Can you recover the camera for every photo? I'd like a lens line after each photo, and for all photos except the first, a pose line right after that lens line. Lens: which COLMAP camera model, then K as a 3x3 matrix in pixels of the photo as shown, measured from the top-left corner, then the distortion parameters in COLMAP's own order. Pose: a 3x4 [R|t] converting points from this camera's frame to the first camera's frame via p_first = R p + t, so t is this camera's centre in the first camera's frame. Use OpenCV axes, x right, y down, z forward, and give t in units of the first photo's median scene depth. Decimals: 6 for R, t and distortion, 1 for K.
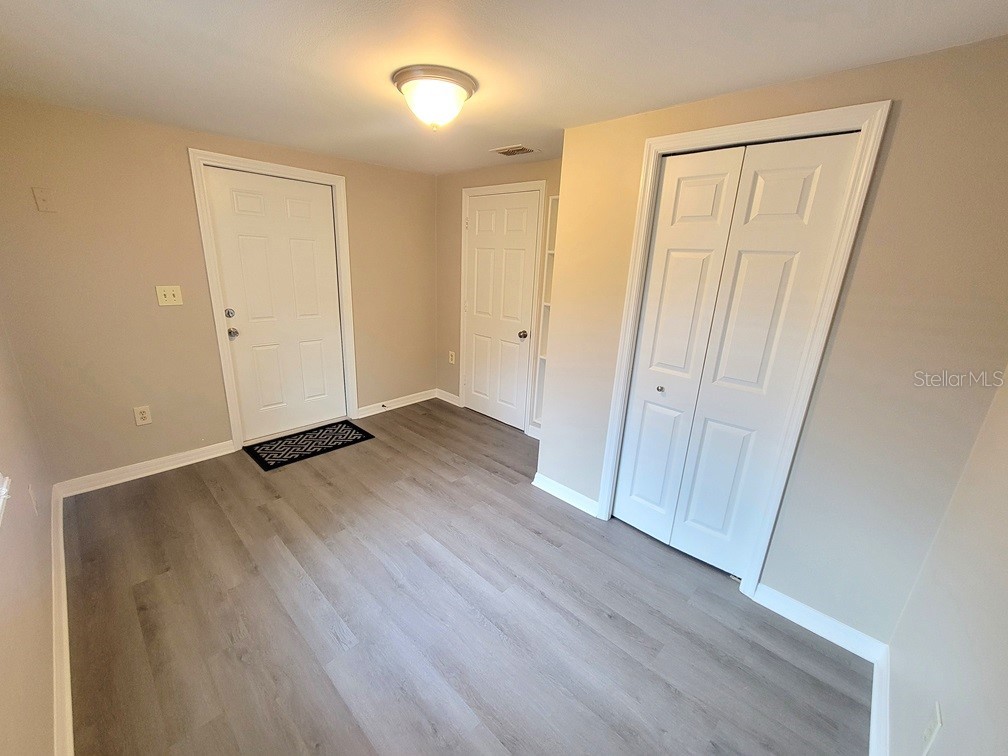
lens RADIAL K [[411.6, 0, 501.1], [0, 411.6, 383.9], [0, 0, 1]] dist [0.003223, -0.003233]
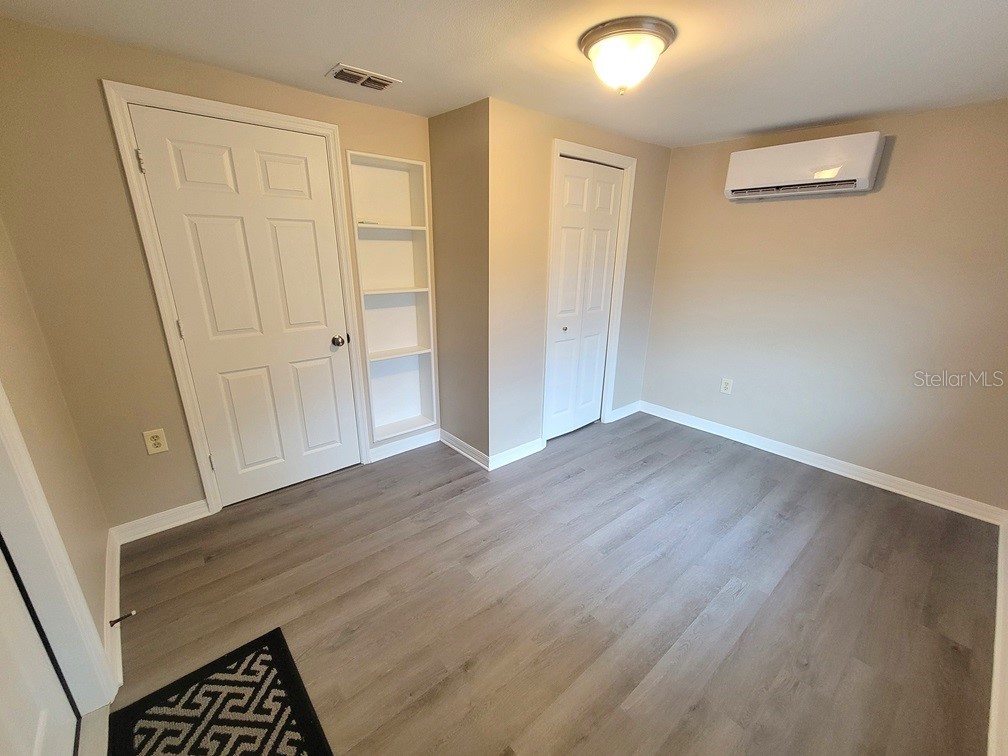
lens RADIAL K [[411.6, 0, 501.1], [0, 411.6, 383.9], [0, 0, 1]] dist [0.003223, -0.003233]
pose [[0.104926, -0.354090, 0.929307, -0.924754], [0.286503, 0.905609, 0.312712, -0.294325], [-0.952317, 0.233437, 0.196469, 0.903150]]
